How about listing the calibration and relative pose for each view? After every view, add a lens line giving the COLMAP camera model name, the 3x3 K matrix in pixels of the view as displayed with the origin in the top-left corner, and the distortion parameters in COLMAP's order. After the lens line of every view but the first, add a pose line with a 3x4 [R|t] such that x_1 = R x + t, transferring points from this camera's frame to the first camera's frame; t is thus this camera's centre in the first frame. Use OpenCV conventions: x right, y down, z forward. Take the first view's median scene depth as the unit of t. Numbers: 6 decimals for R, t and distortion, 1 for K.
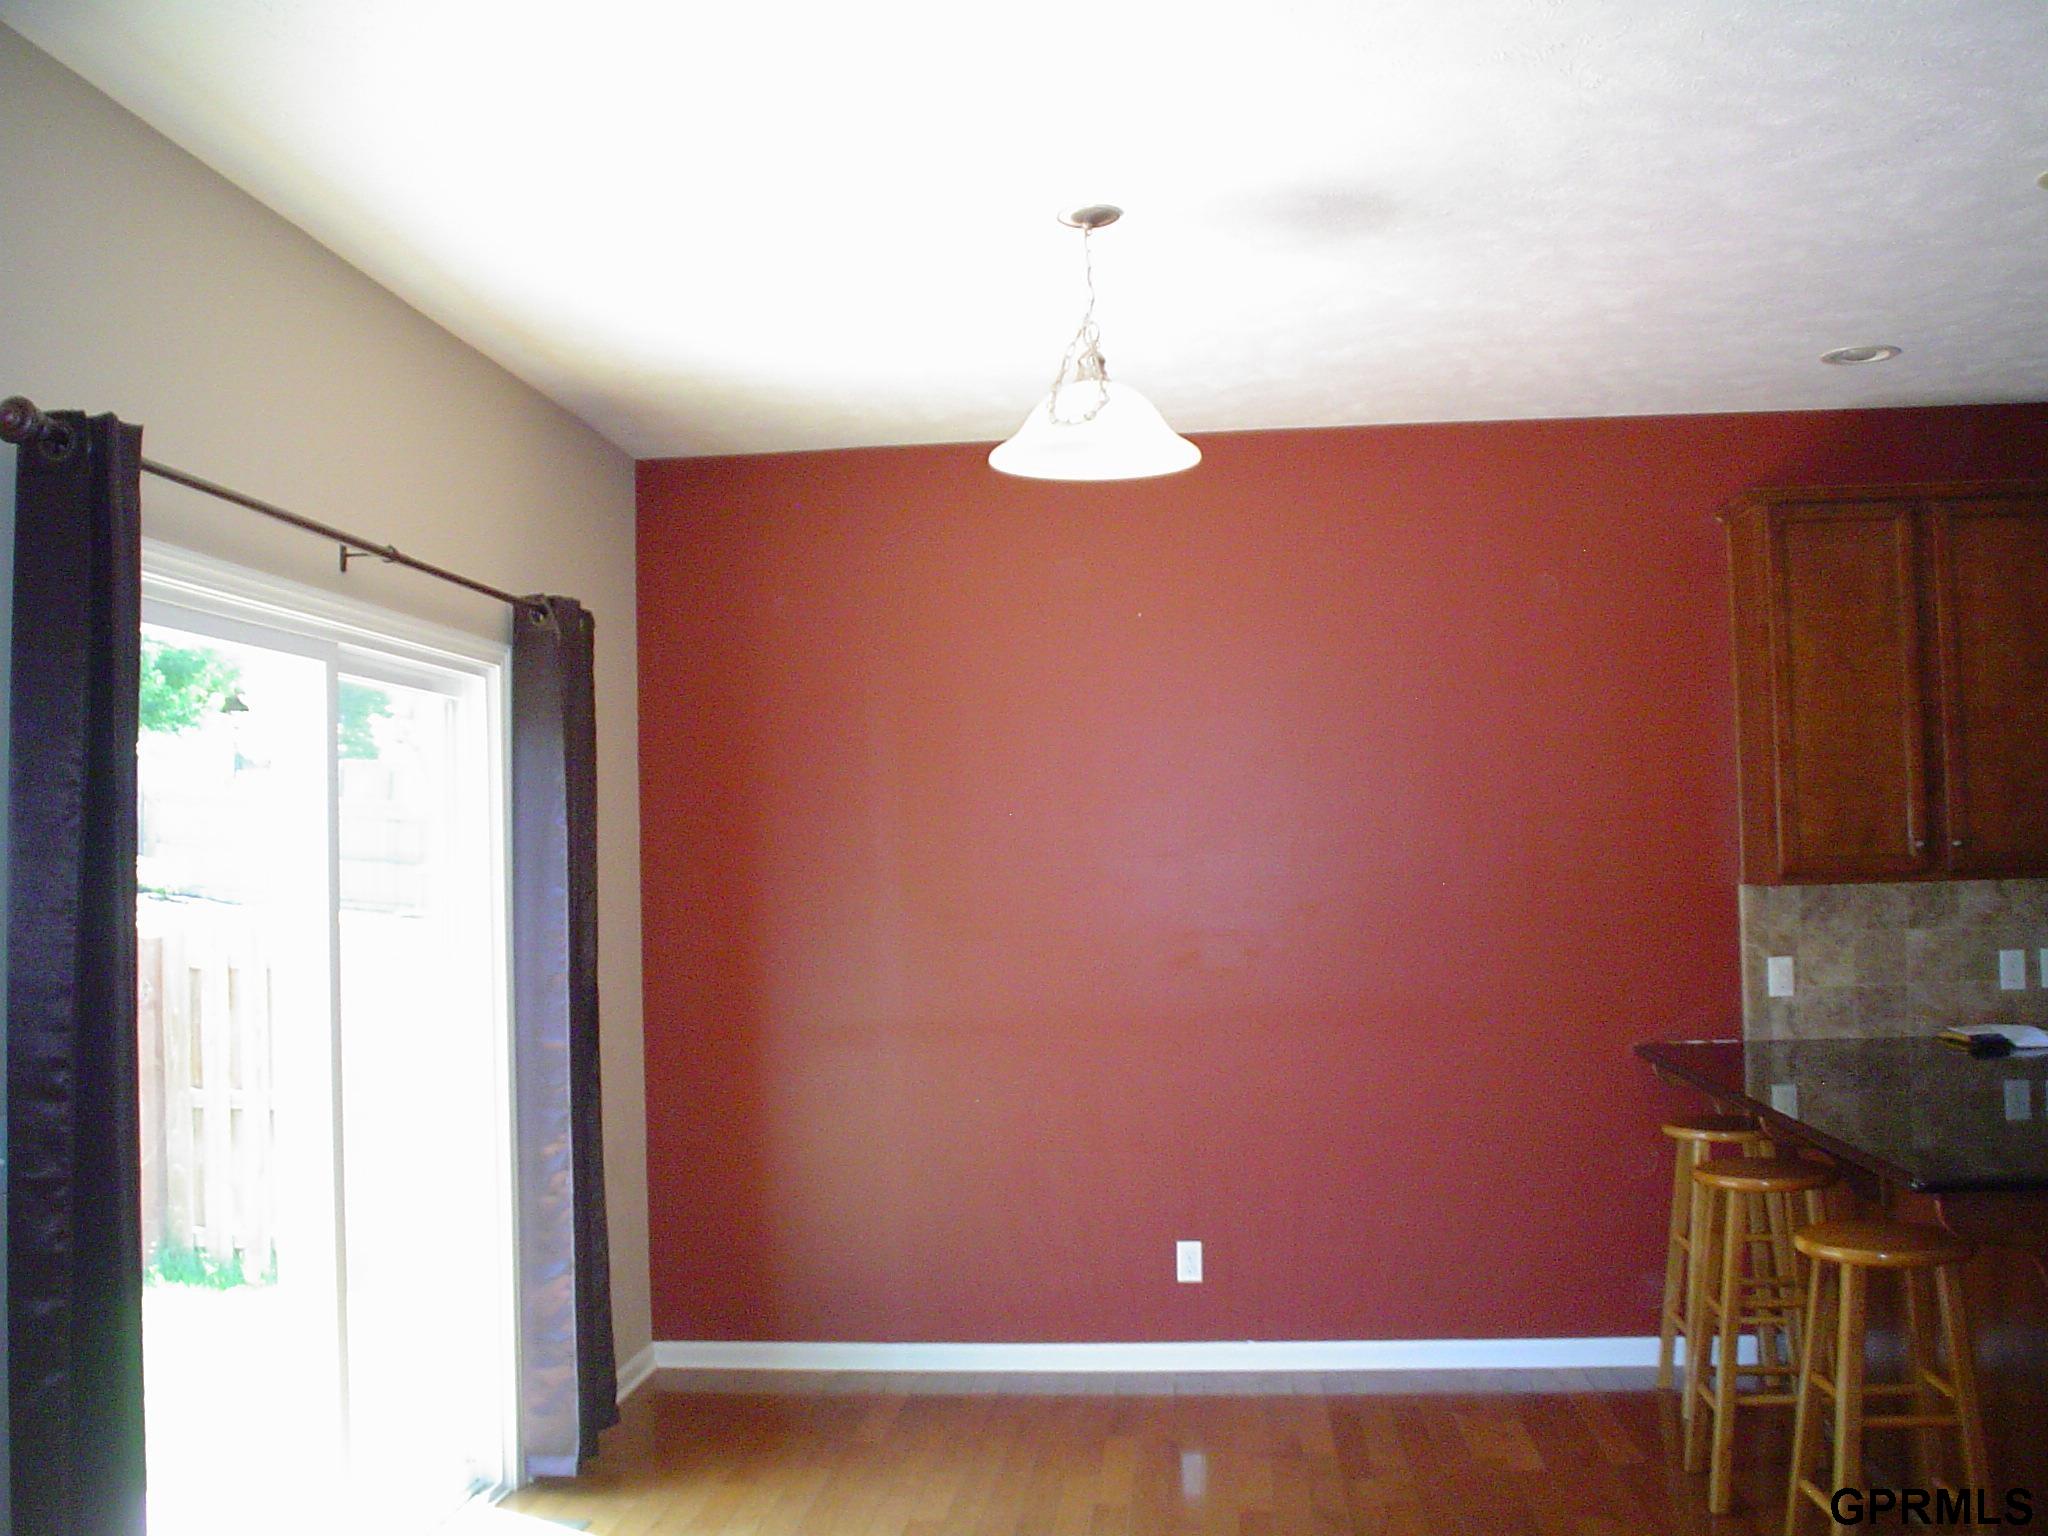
lens RADIAL K [[1973.1, 0, 1024.0], [0, 1973.1, 768.0], [0, 0, 1]] dist [-0.085790, 0.001674]
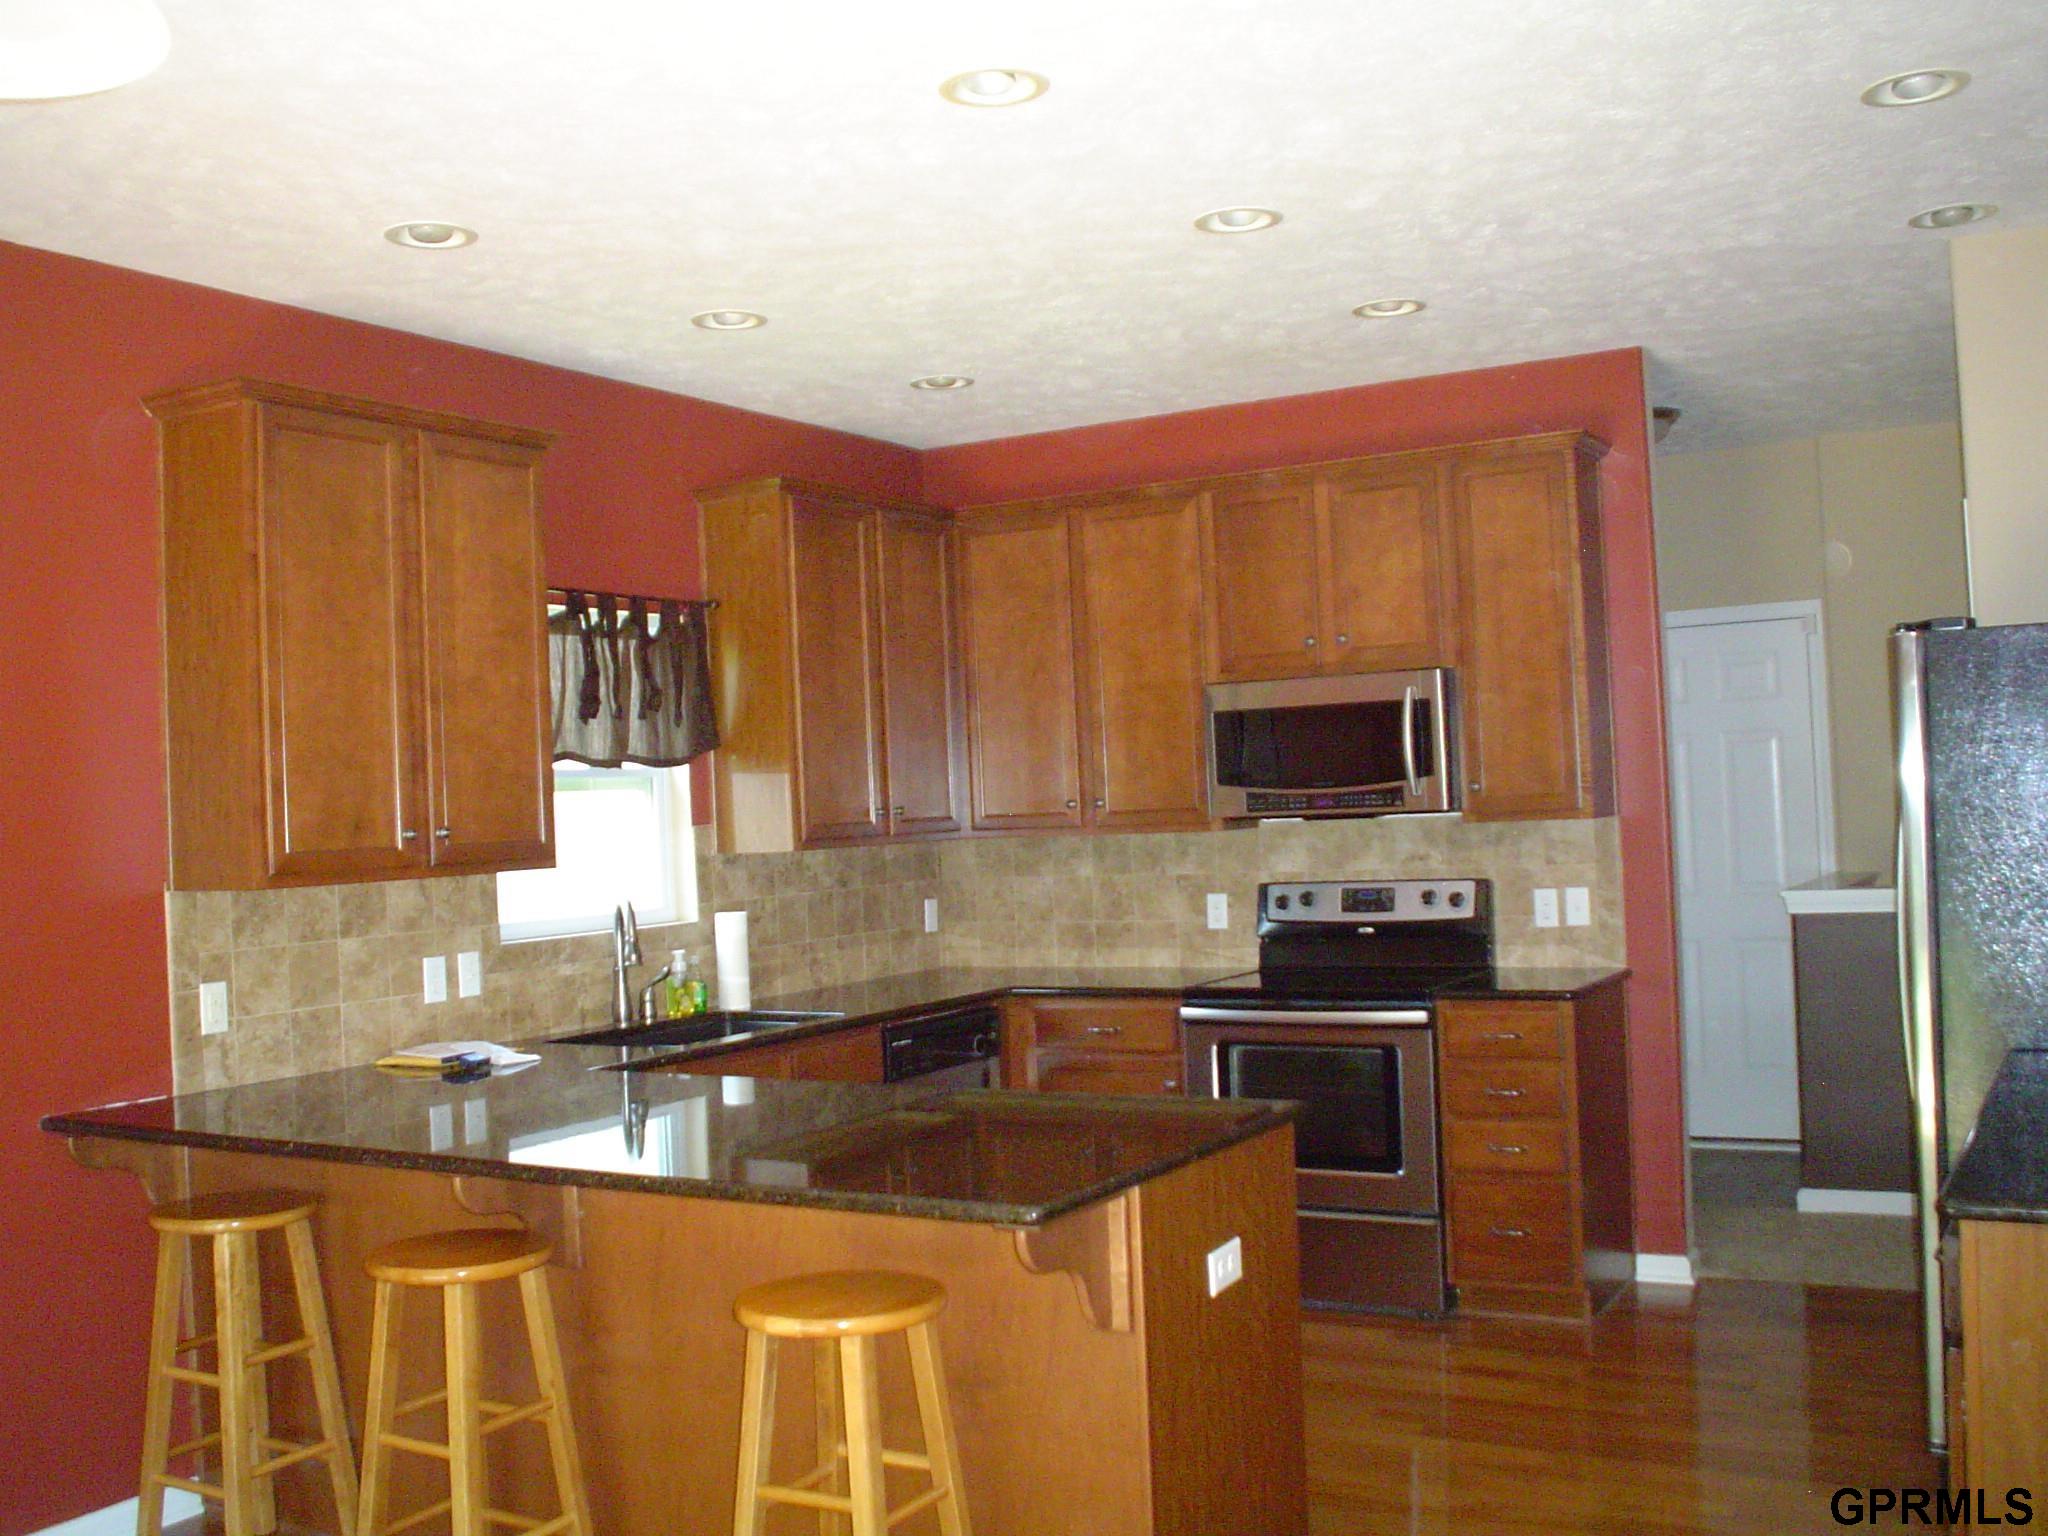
lens RADIAL K [[1973.1, 0, 1024.0], [0, 1973.1, 768.0], [0, 0, 1]] dist [-0.085790, 0.001674]
pose [[0.432432, 0.022898, 0.901376, -0.174383], [-0.008938, 0.999737, -0.021109, 0.024685], [-0.901622, 0.001072, 0.432523, 0.371532]]
